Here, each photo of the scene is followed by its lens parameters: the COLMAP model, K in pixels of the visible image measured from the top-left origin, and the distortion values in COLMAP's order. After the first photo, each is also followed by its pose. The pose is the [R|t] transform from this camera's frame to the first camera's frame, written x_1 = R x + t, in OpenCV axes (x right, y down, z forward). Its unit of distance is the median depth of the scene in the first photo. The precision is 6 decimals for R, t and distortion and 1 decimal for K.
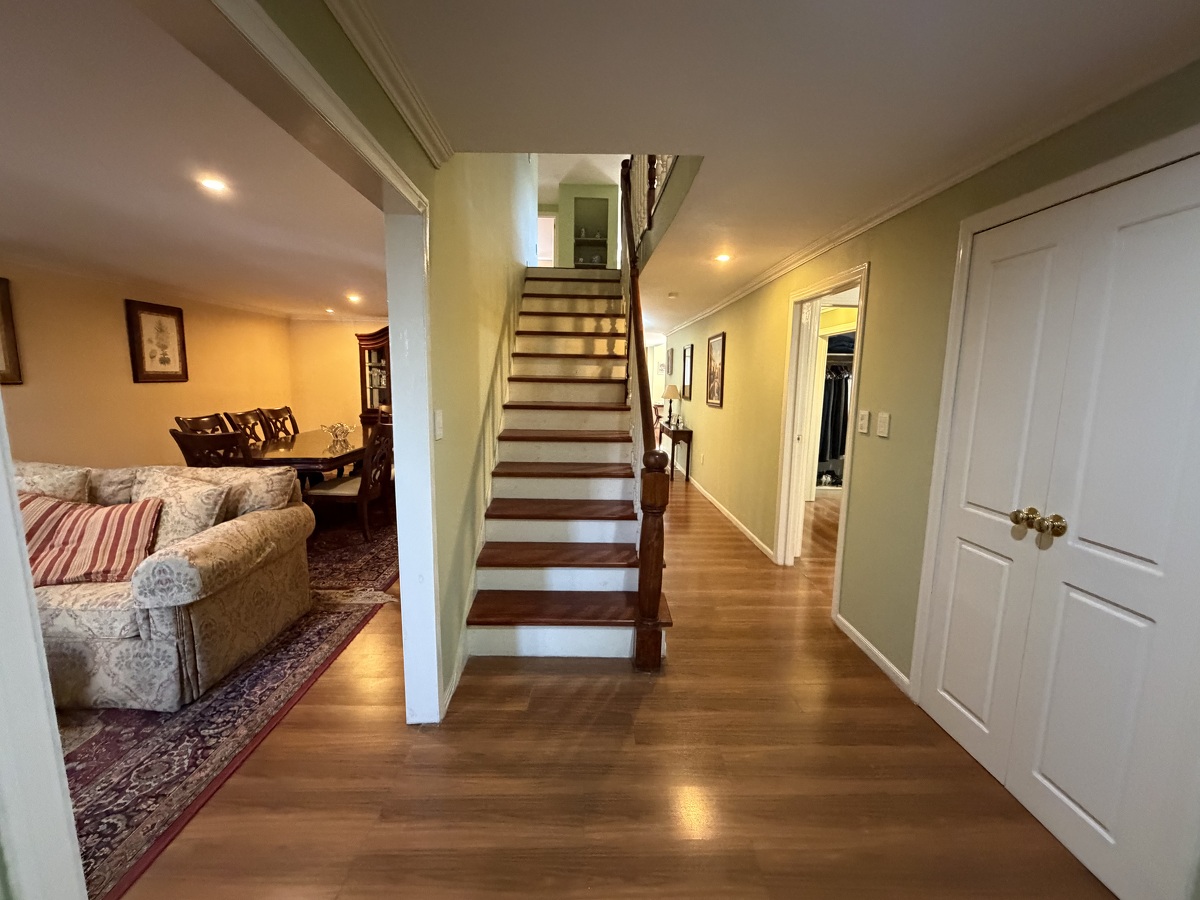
lens RADIAL K [[478.8, 0, 595.5], [0, 478.8, 447.5], [0, 0, 1]] dist [0.000295, 0.000169]
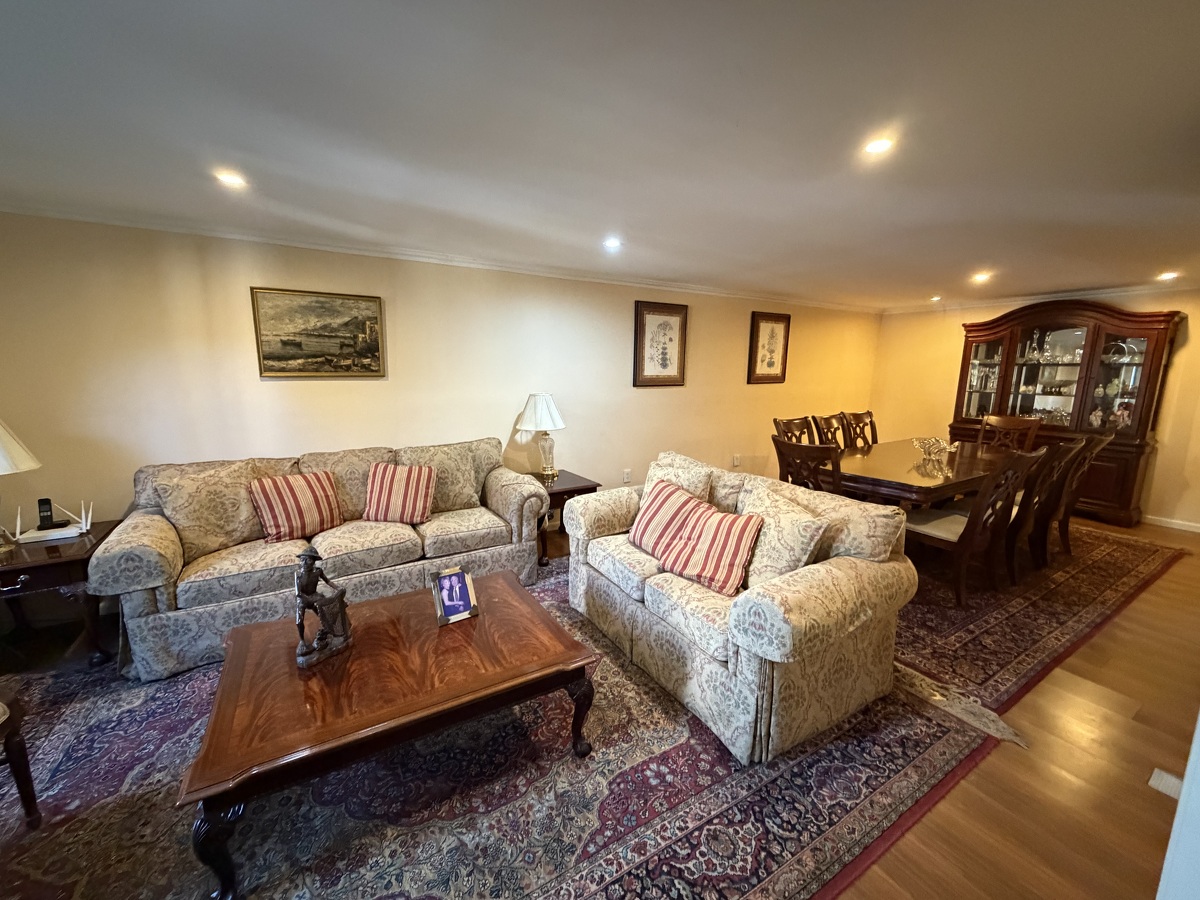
lens RADIAL K [[478.8, 0, 598.3], [0, 478.8, 449.8], [0, 0, 1]] dist [0.000295, 0.000169]
pose [[0.501904, 0.135224, -0.854288, -0.268647], [-0.121695, 0.988918, 0.085037, -0.064278], [0.856320, 0.061283, 0.512798, 0.219775]]
